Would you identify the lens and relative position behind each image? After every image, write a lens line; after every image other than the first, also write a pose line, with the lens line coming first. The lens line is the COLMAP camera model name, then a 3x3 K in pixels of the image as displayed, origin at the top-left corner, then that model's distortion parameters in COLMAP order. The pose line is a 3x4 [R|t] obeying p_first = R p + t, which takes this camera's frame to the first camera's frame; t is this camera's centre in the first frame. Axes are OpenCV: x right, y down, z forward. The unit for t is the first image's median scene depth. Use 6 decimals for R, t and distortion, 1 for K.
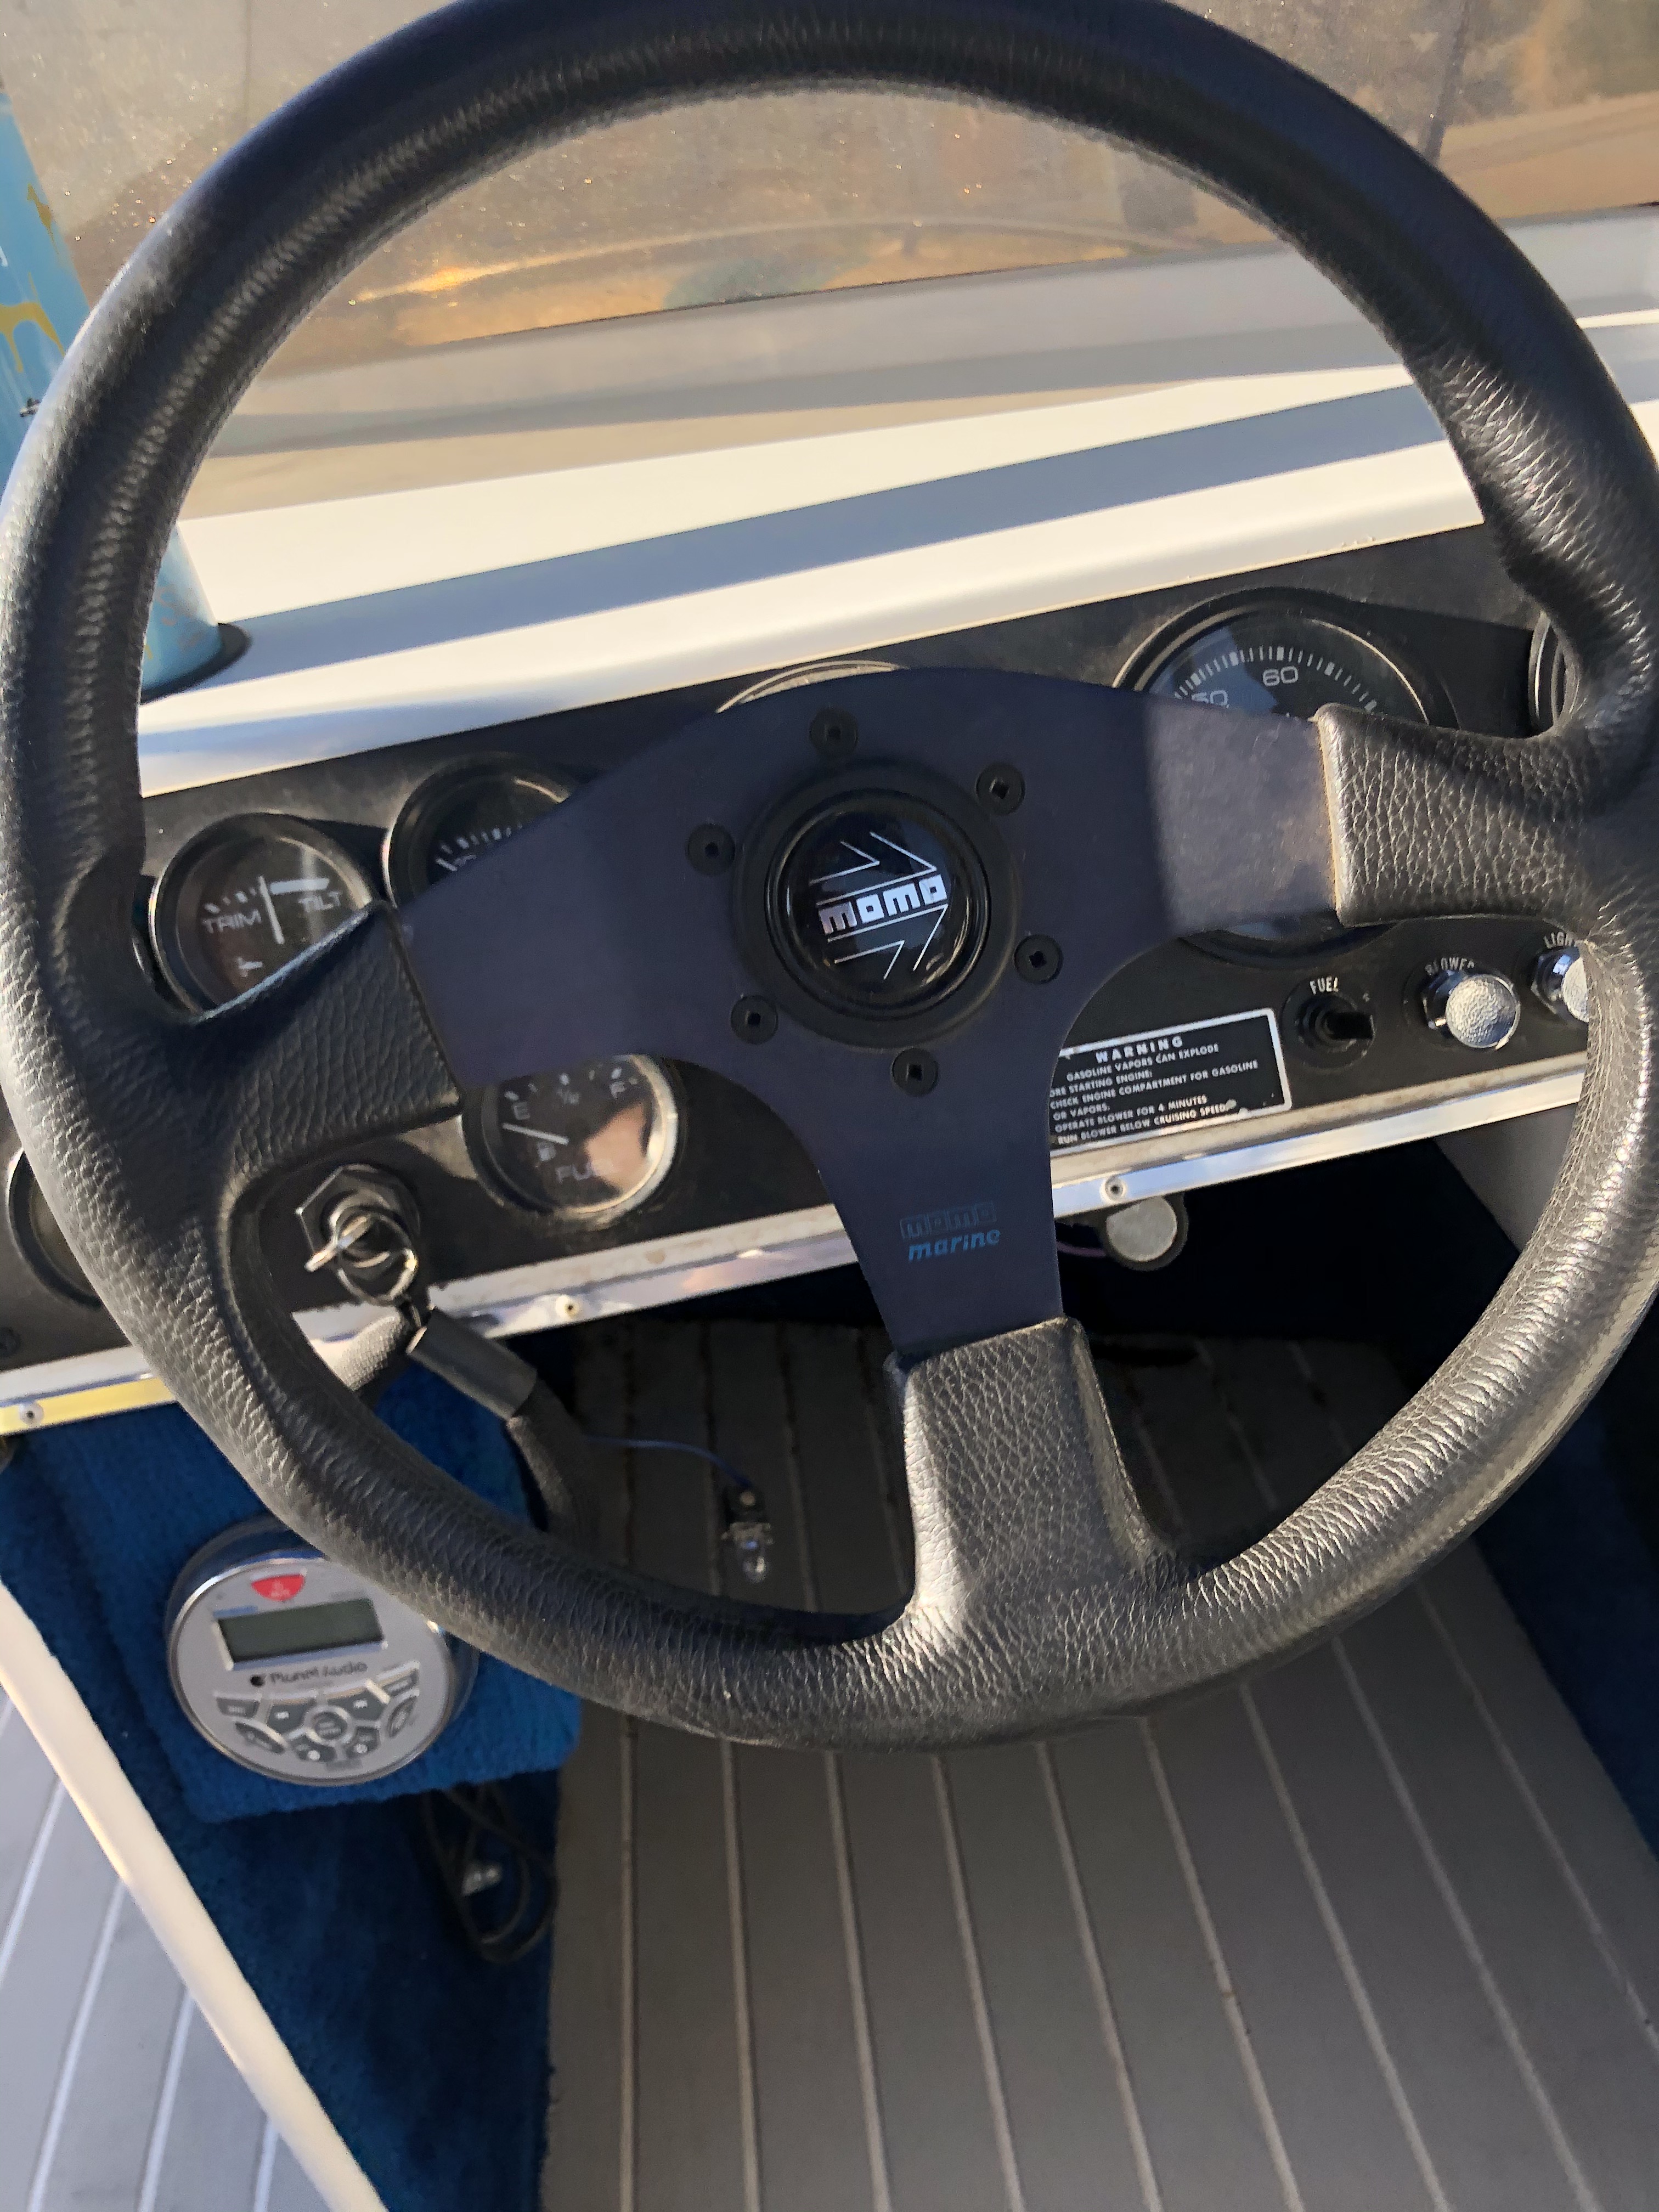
lens RADIAL K [[1814.4, 0, 831.5], [0, 1814.4, 1142.9], [0, 0, 1]] dist [-0.012768, -0.002928]
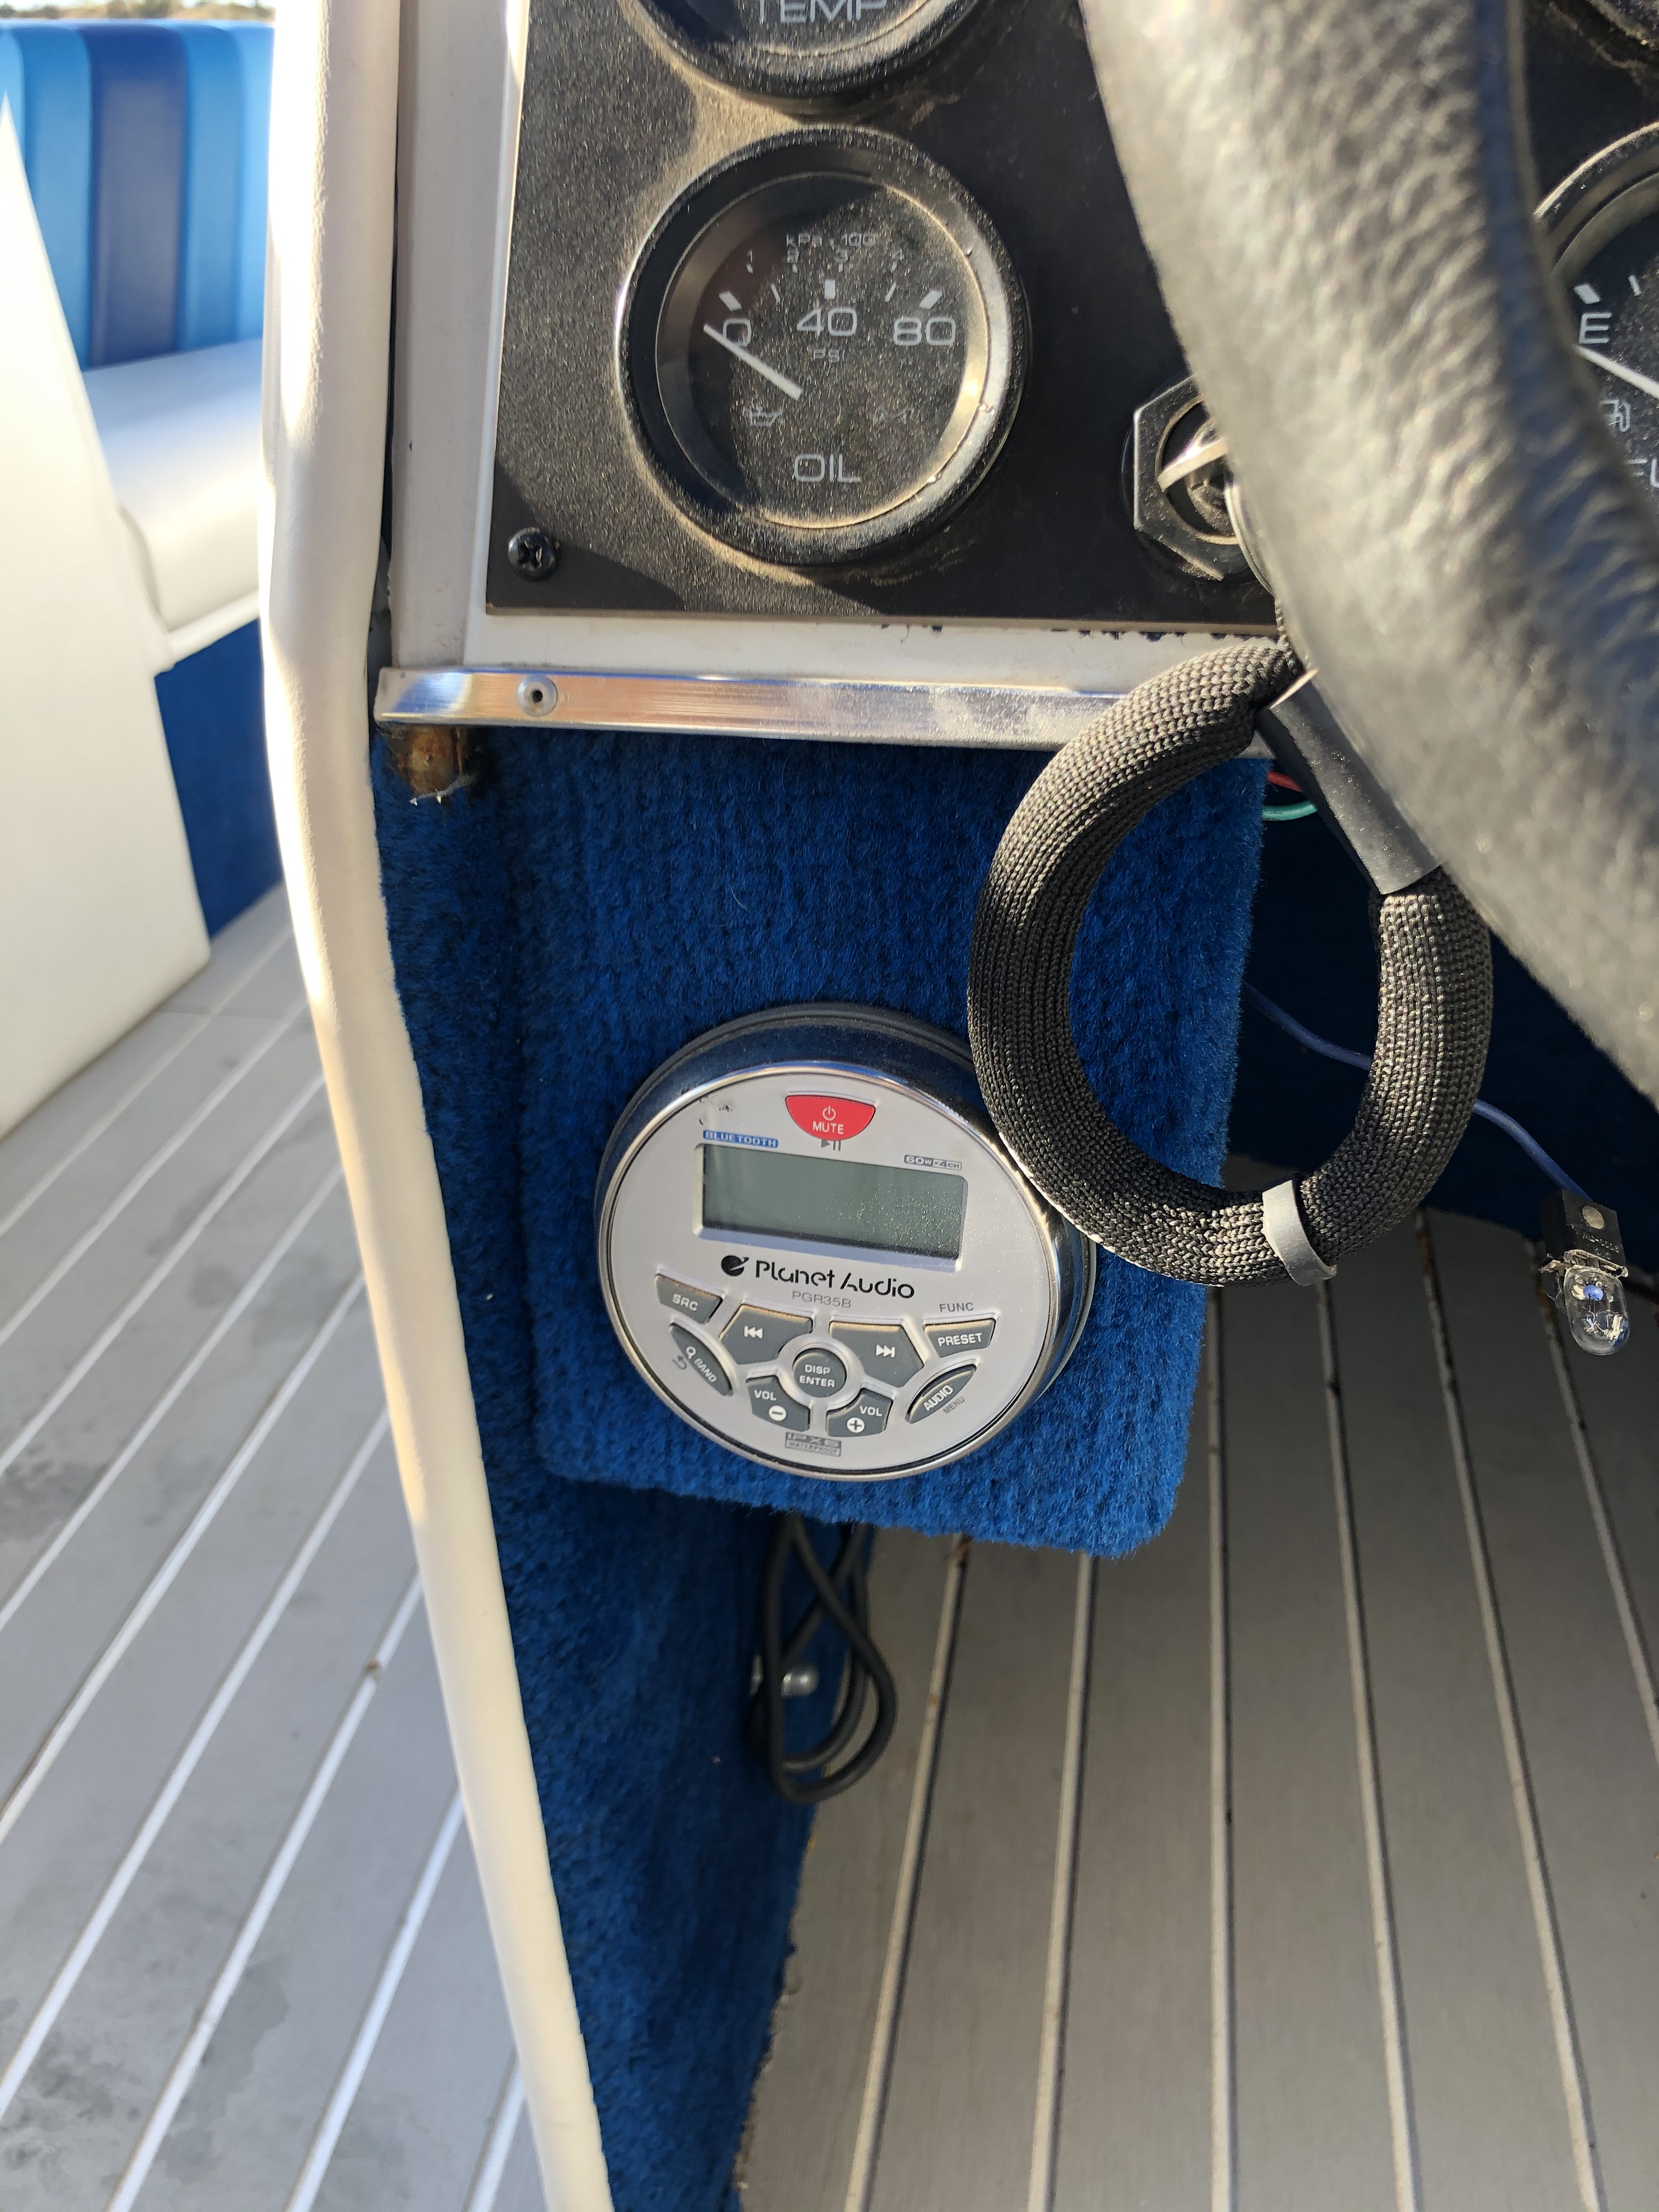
lens RADIAL K [[1764.1, 0, 823.0], [0, 1764.1, 1114.4], [0, 0, 1]] dist [0.000084, 0.008442]
pose [[0.952738, 0.279520, -0.118989, -0.231649], [-0.275888, 0.960074, 0.046309, 0.212467], [0.127182, -0.011293, 0.991815, 0.415353]]
